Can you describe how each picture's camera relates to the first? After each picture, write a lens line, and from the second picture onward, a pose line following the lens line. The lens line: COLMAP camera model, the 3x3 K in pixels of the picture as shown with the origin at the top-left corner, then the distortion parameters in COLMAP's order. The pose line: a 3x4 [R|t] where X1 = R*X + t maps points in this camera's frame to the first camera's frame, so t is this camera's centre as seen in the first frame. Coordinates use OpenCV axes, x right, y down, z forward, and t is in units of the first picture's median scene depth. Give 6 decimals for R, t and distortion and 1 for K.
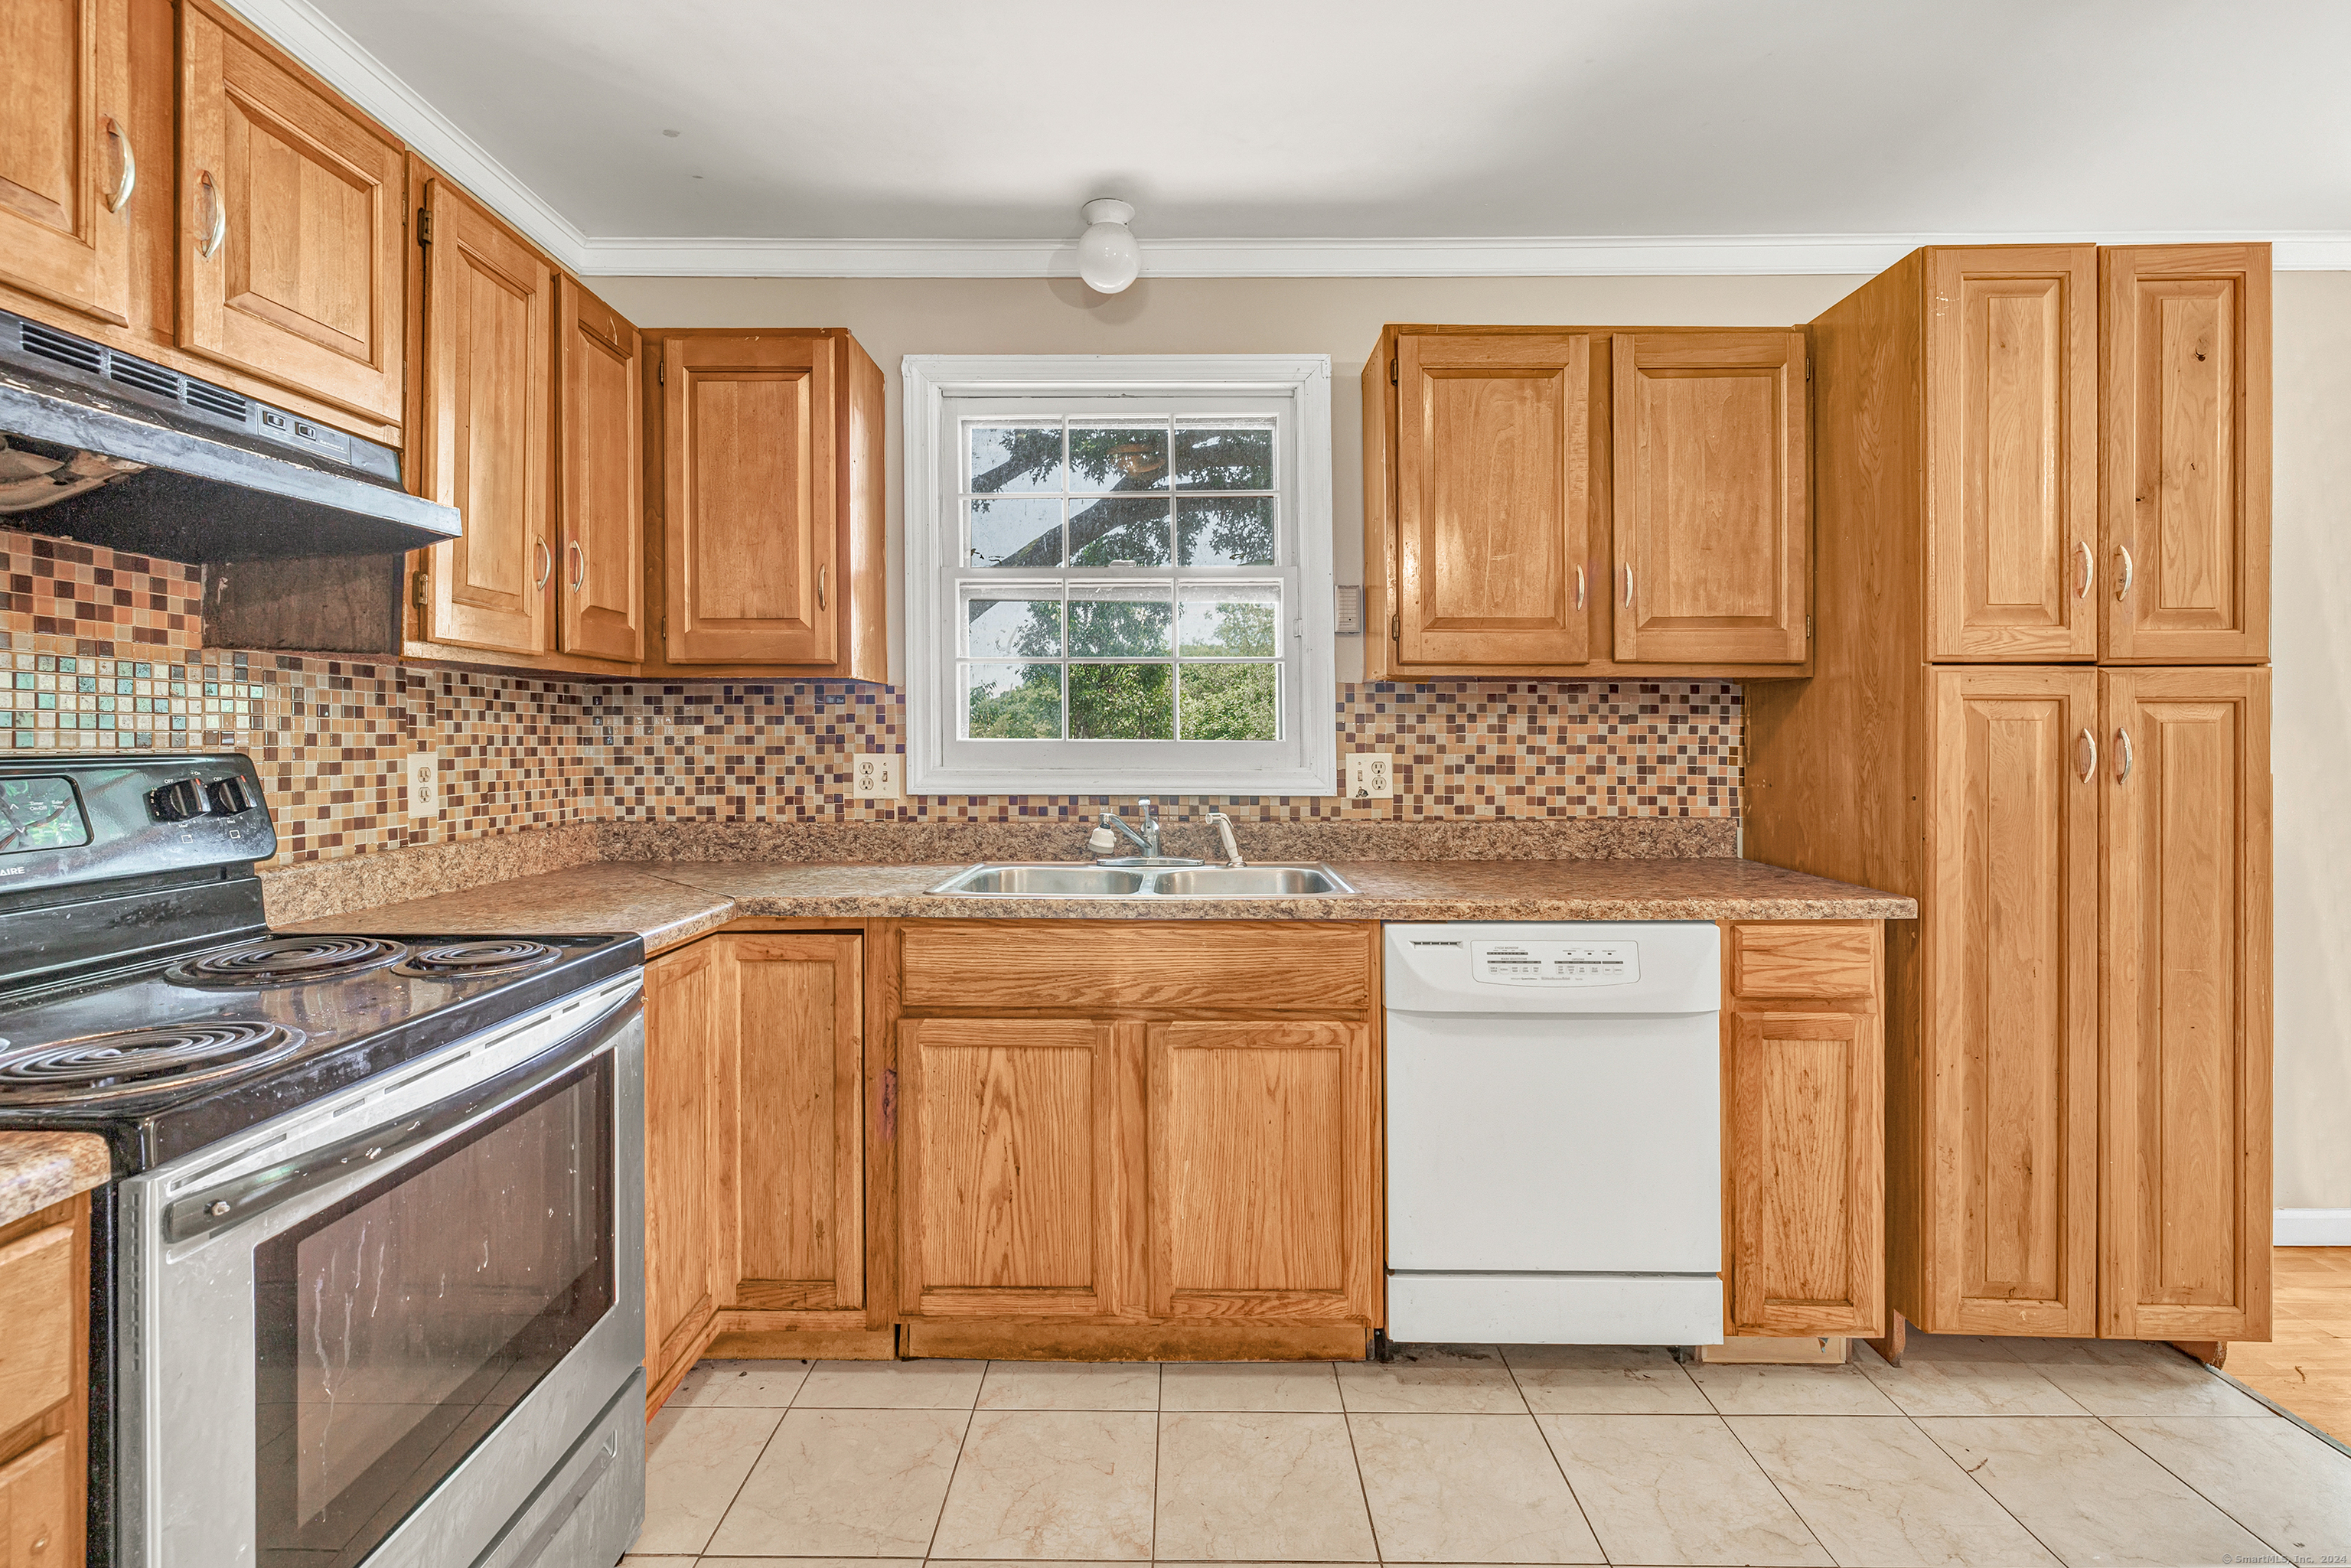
lens RADIAL K [[1038.0, 0, 1145.6], [0, 1038.0, 741.0], [0, 0, 1]] dist [-0.002676, -0.000041]
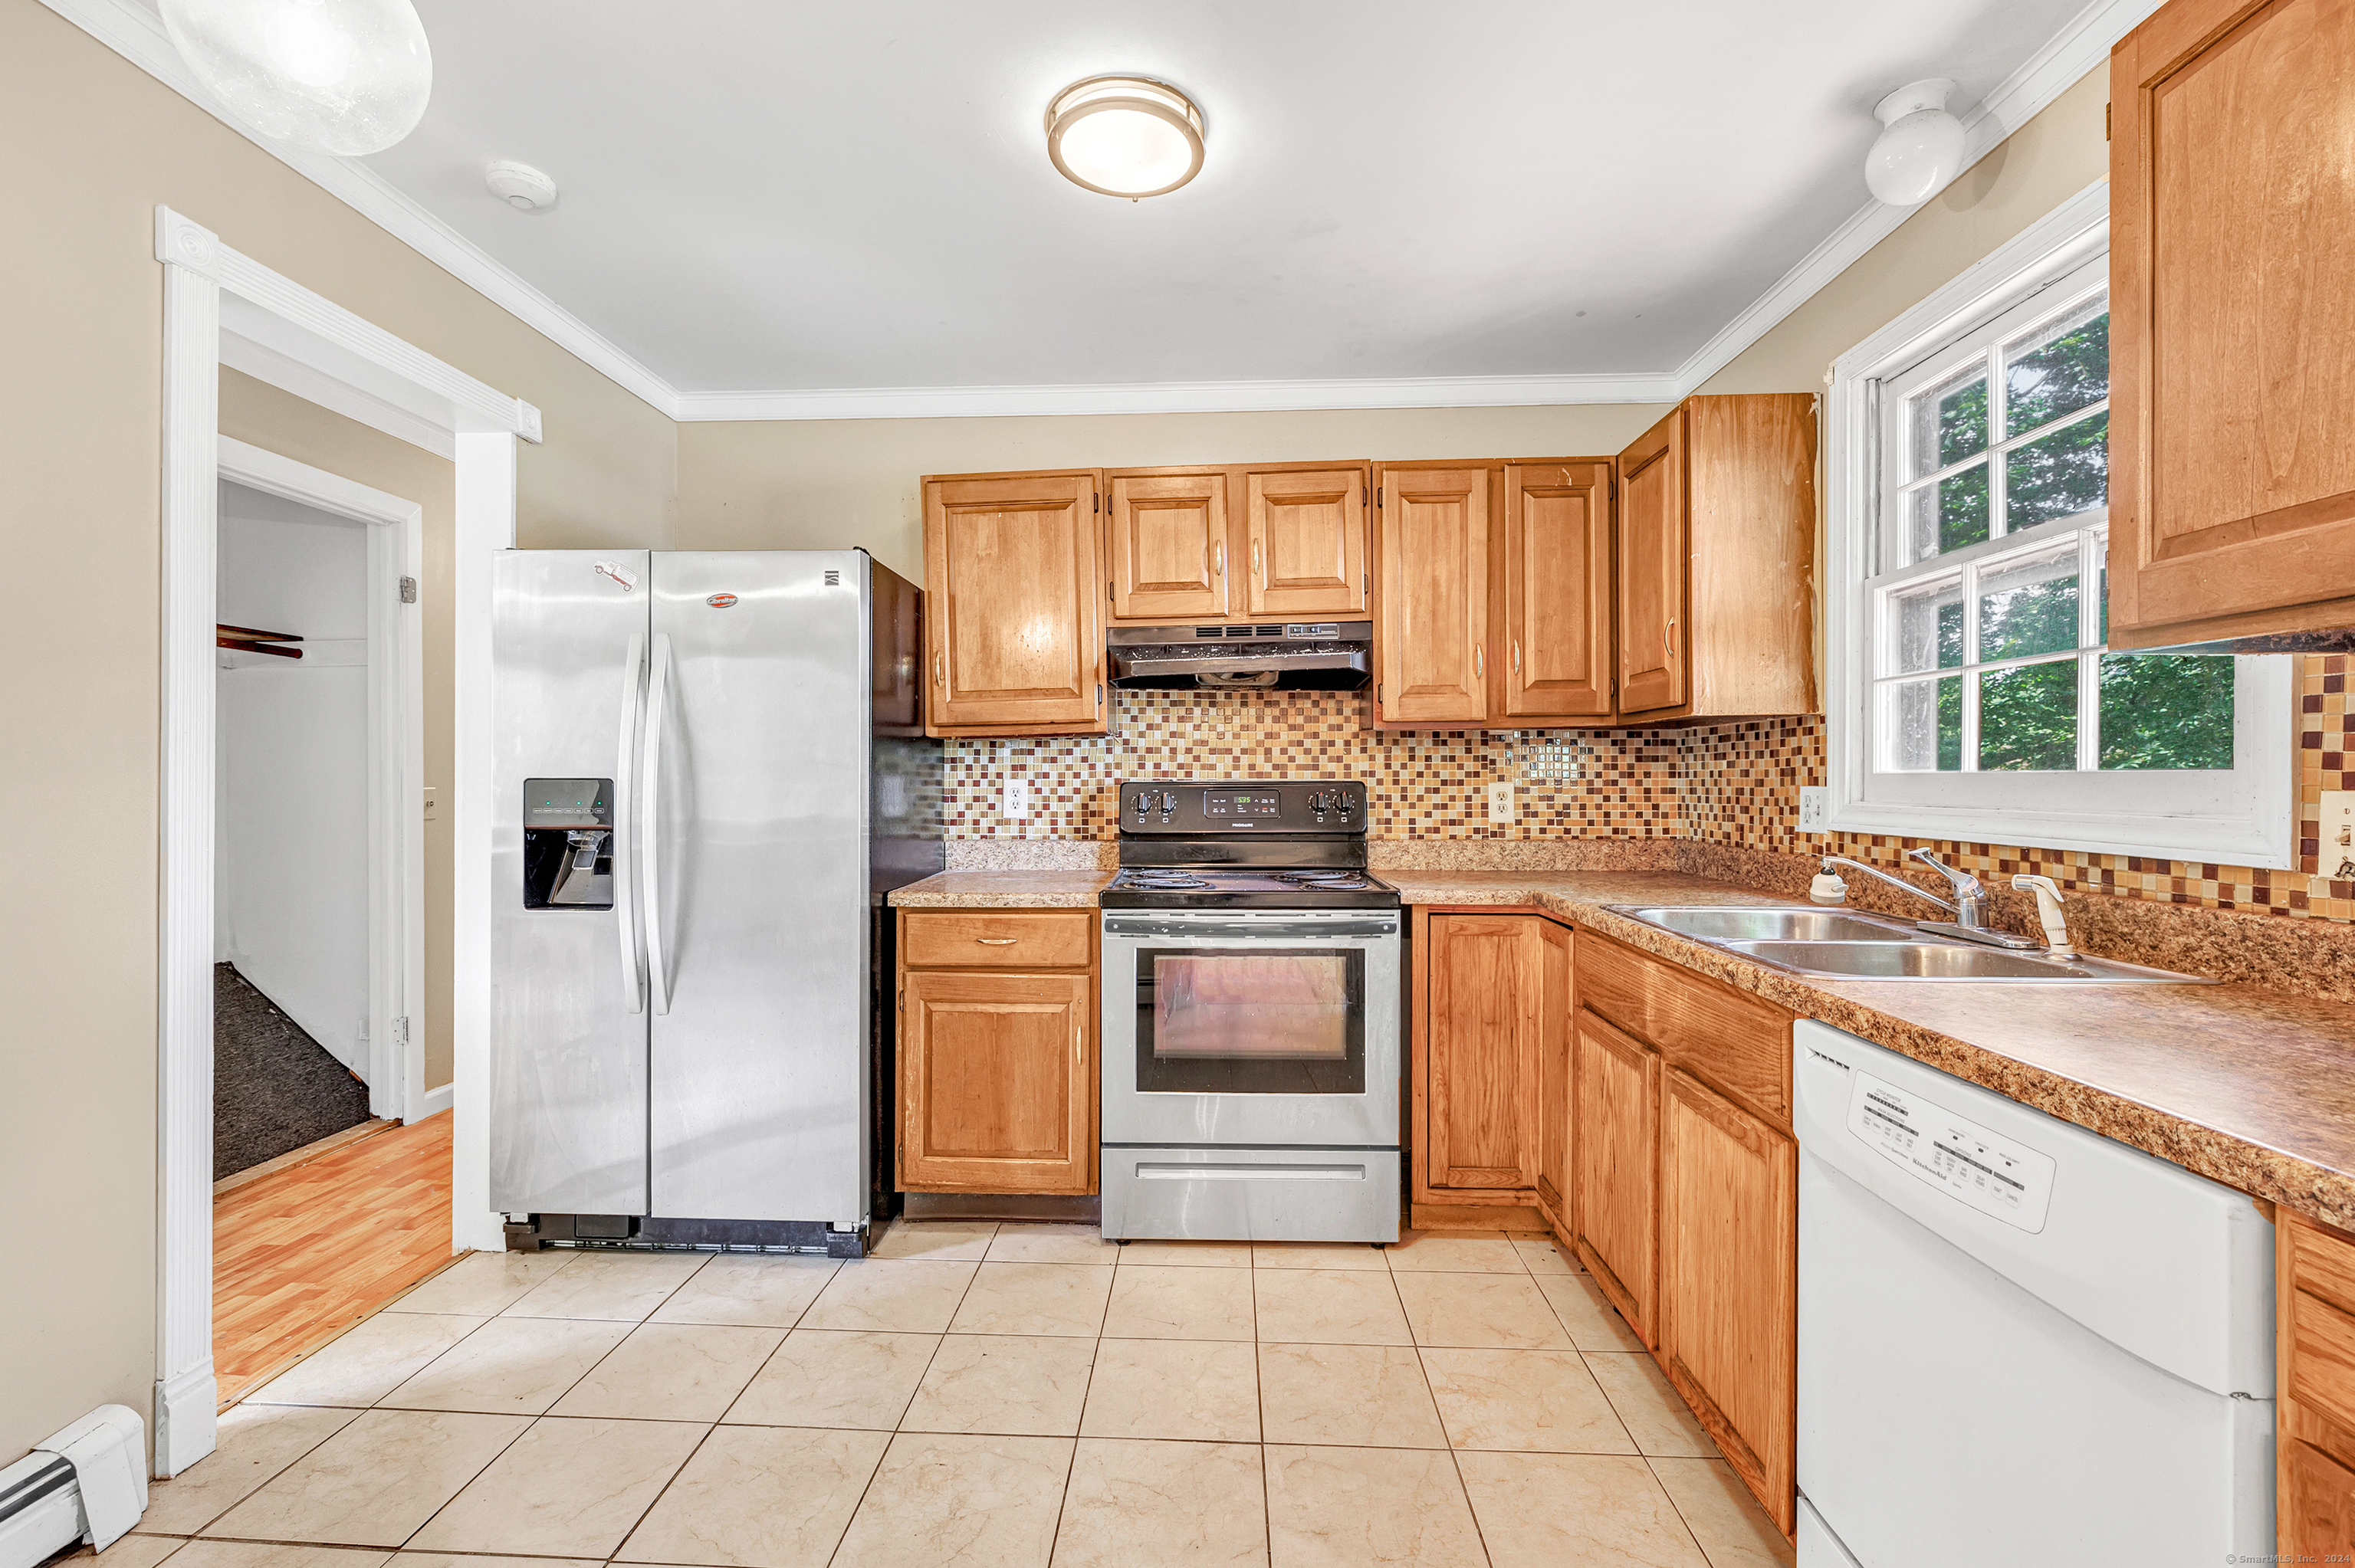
lens RADIAL K [[1045.8, 0, 1158.5], [0, 1045.8, 780.5], [0, 0, 1]] dist [-0.002347, -0.000143]
pose [[-0.058042, 0.000457, -0.998314, 0.851897], [0.000966, 0.999999, 0.000401, 0.006452], [0.998314, -0.000941, -0.058042, 0.503076]]
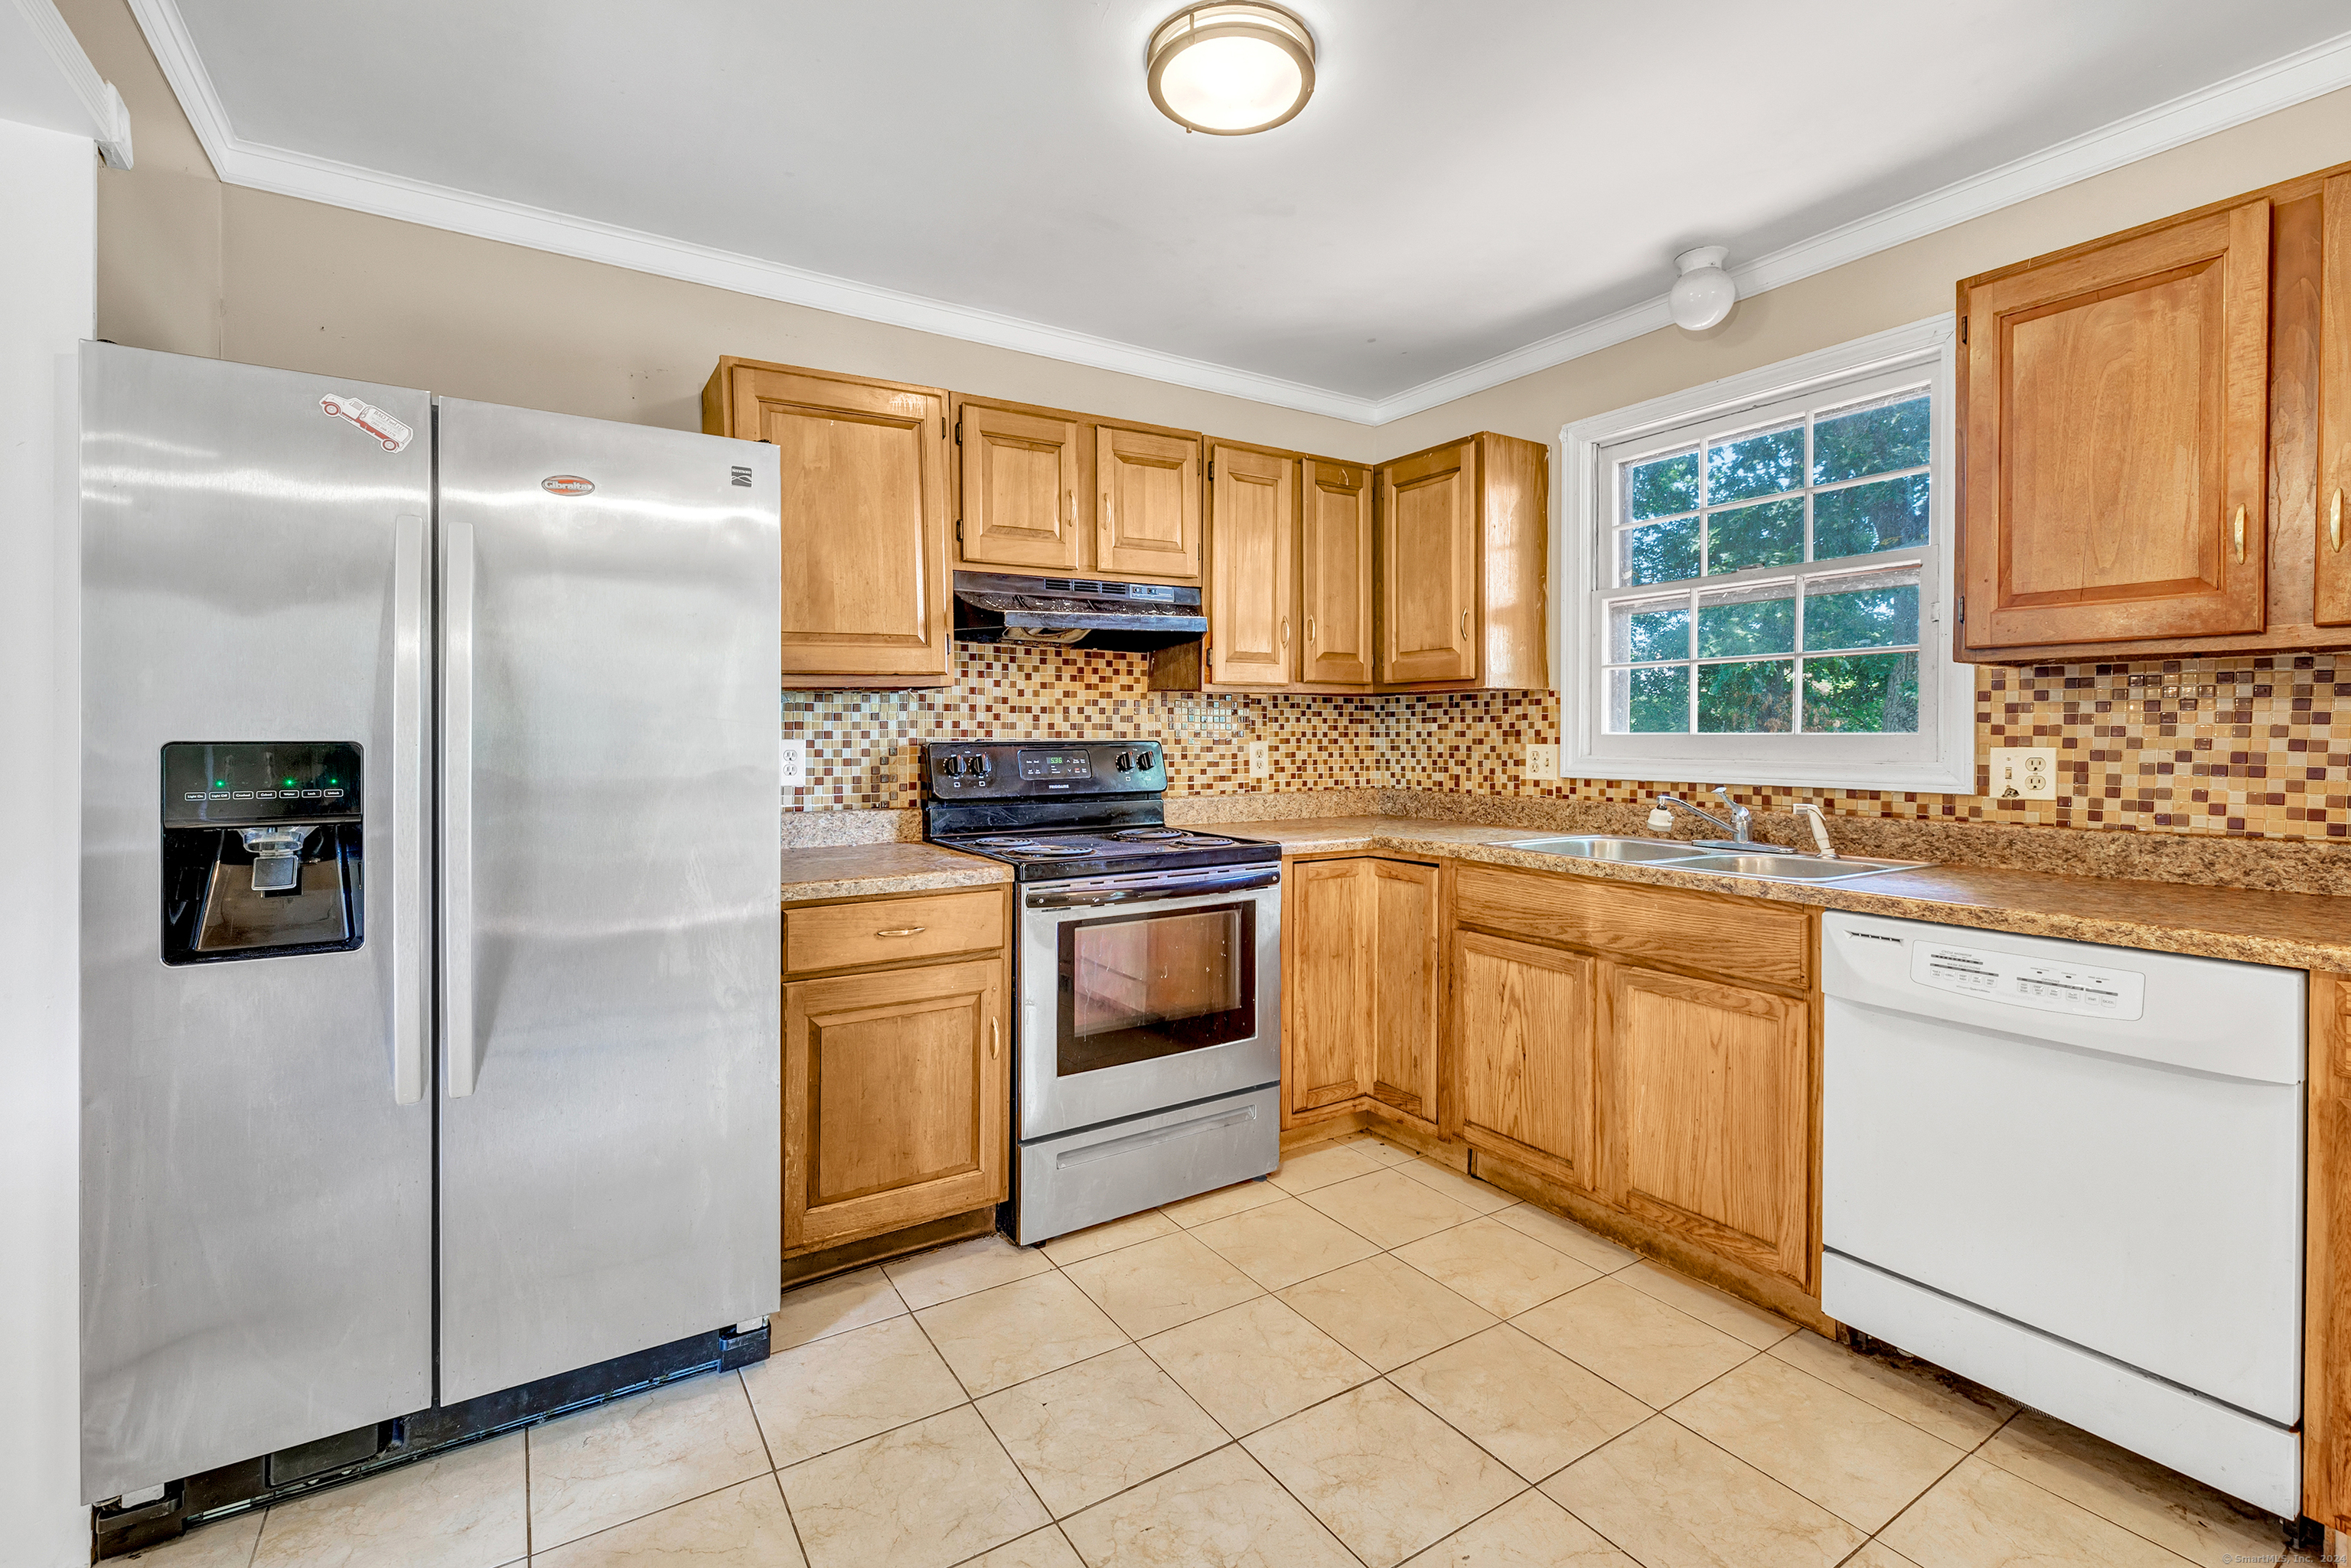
lens RADIAL K [[1038.0, 0, 1145.6], [0, 1038.0, 741.0], [0, 0, 1]] dist [-0.002676, -0.000041]
pose [[0.530999, 0.003984, -0.847363, 0.637260], [0.001438, 0.999983, 0.005603, 0.000335], [0.847371, -0.004194, 0.530984, -0.101923]]
